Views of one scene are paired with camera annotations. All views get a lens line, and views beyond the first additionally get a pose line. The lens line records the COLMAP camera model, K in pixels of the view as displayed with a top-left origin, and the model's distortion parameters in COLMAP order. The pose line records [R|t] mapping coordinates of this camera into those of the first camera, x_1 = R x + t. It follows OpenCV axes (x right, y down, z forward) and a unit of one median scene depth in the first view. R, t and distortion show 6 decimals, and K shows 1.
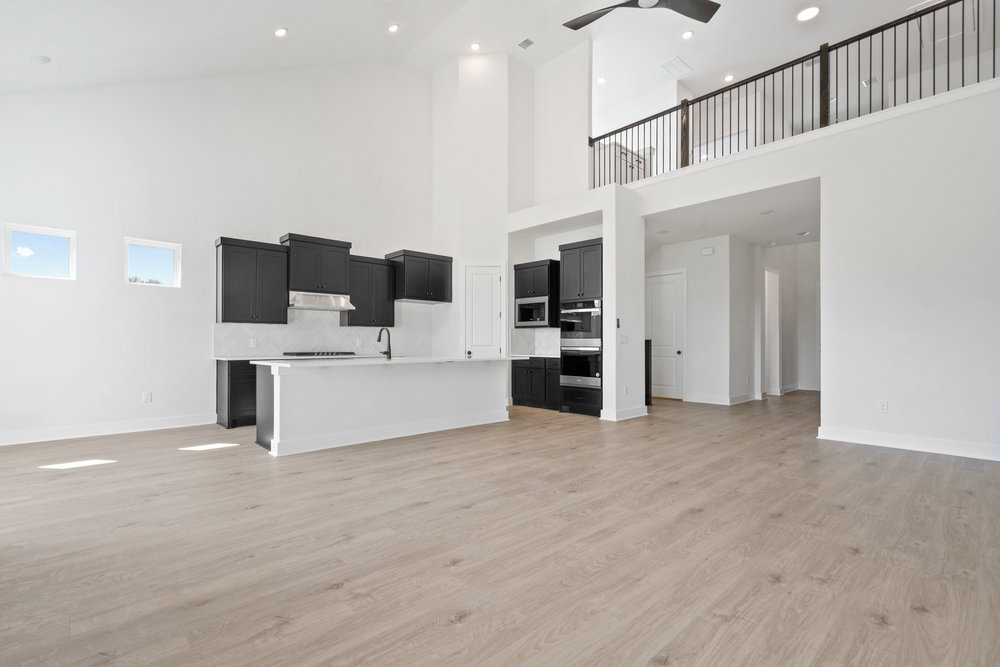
lens RADIAL K [[471.3, 0, 502.0], [0, 471.3, 338.6], [0, 0, 1]] dist [-0.000364, -0.000179]
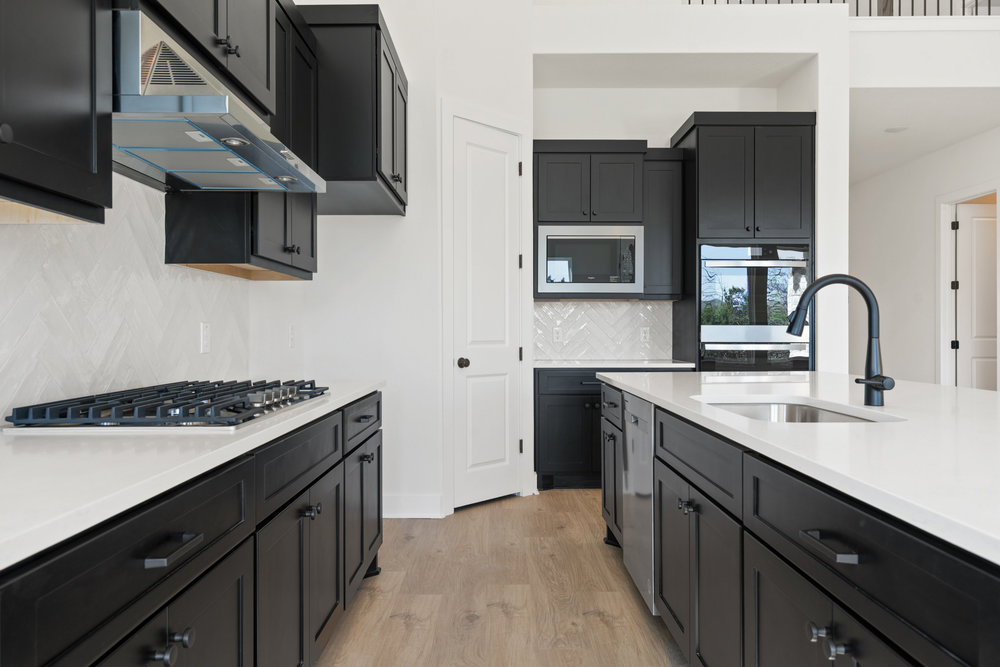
lens RADIAL K [[826.1, 0, 500.0], [0, 826.1, 333.5], [0, 0, 1]] dist [-0.002372, -0.001625]
pose [[0.676084, 0.001621, 0.736823, -0.555199], [-0.005312, 0.999982, 0.002674, 0.006424], [-0.736806, -0.005722, 0.676080, 0.600337]]
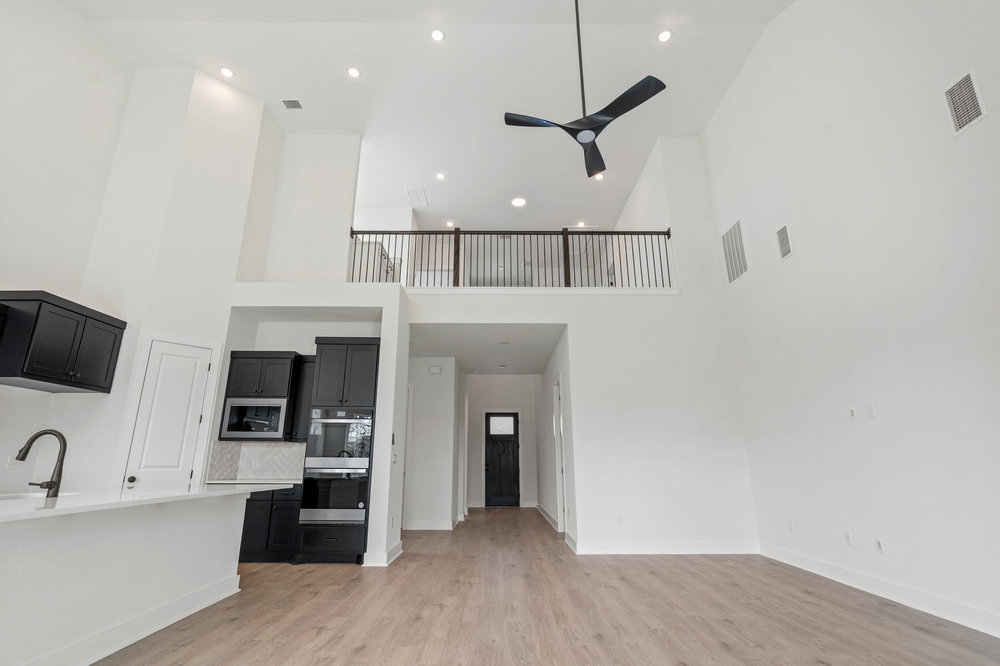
lens RADIAL K [[464.7, 0, 500.0], [0, 464.7, 333.0], [0, 0, 1]] dist [-0.014522, -0.000109]
pose [[0.671164, 0.197704, 0.714459, -0.228939], [-0.005360, 0.965050, -0.262012, 0.000713], [-0.741289, 0.172024, 0.648767, 0.253055]]
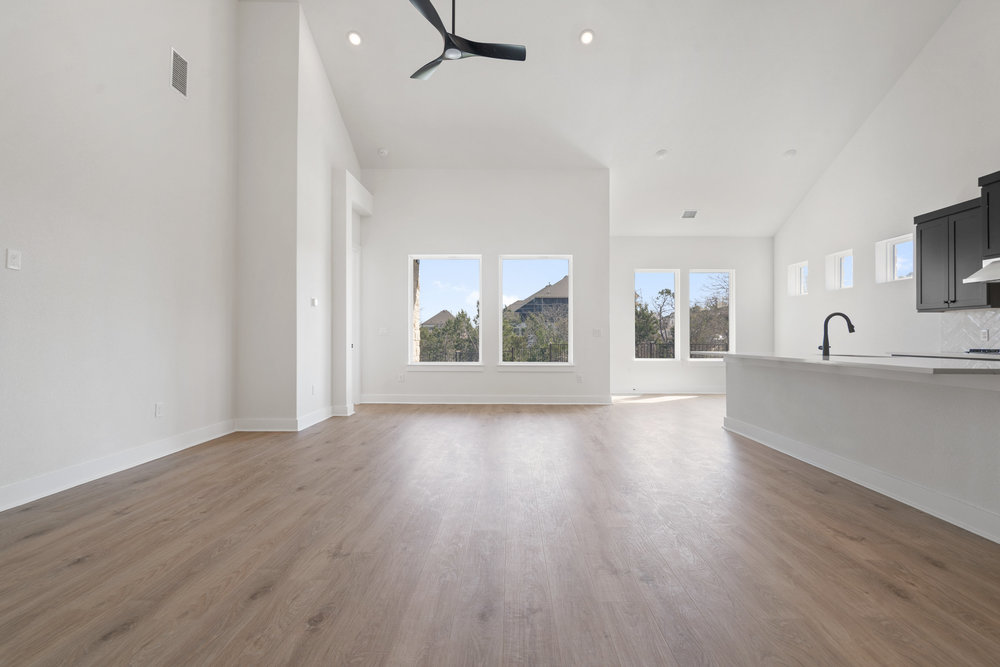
lens RADIAL K [[469.0, 0, 494.2], [0, 469.0, 334.6], [0, 0, 1]] dist [-0.000412, 0.000134]
pose [[-0.719271, -0.007600, -0.694688, 0.495453], [0.007135, 0.999807, -0.018326, 0.014539], [0.694693, -0.018137, -0.719077, 0.896100]]
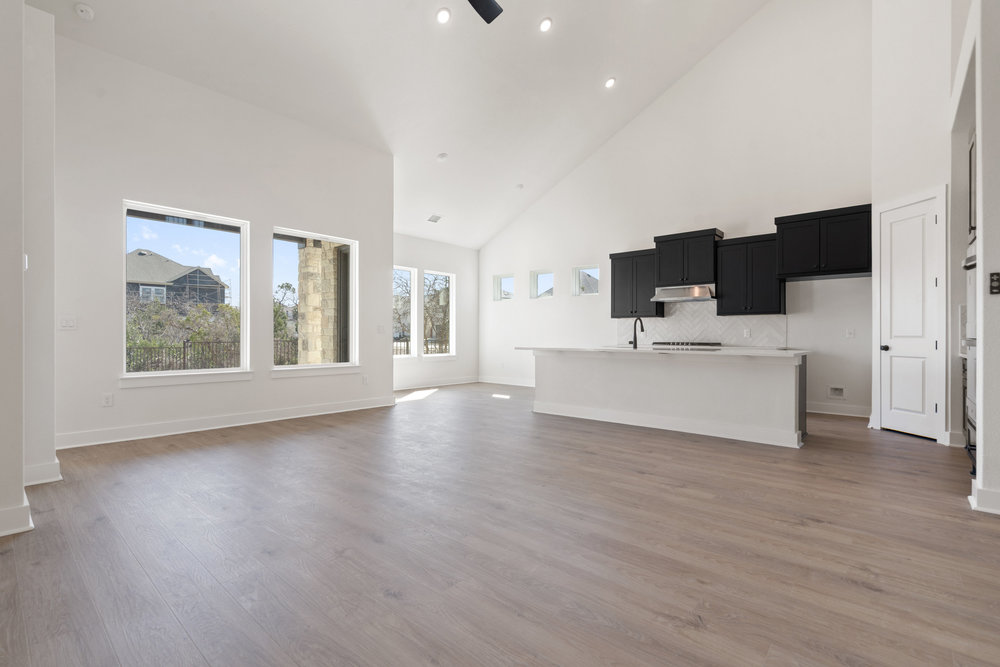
lens RADIAL K [[469.0, 0, 494.2], [0, 469.0, 334.6], [0, 0, 1]] dist [-0.000412, 0.000134]
pose [[0.074907, -0.002835, -0.997187, 0.582746], [0.010741, 0.999940, -0.002036, 0.008456], [0.997133, -0.010559, 0.074933, 0.471200]]
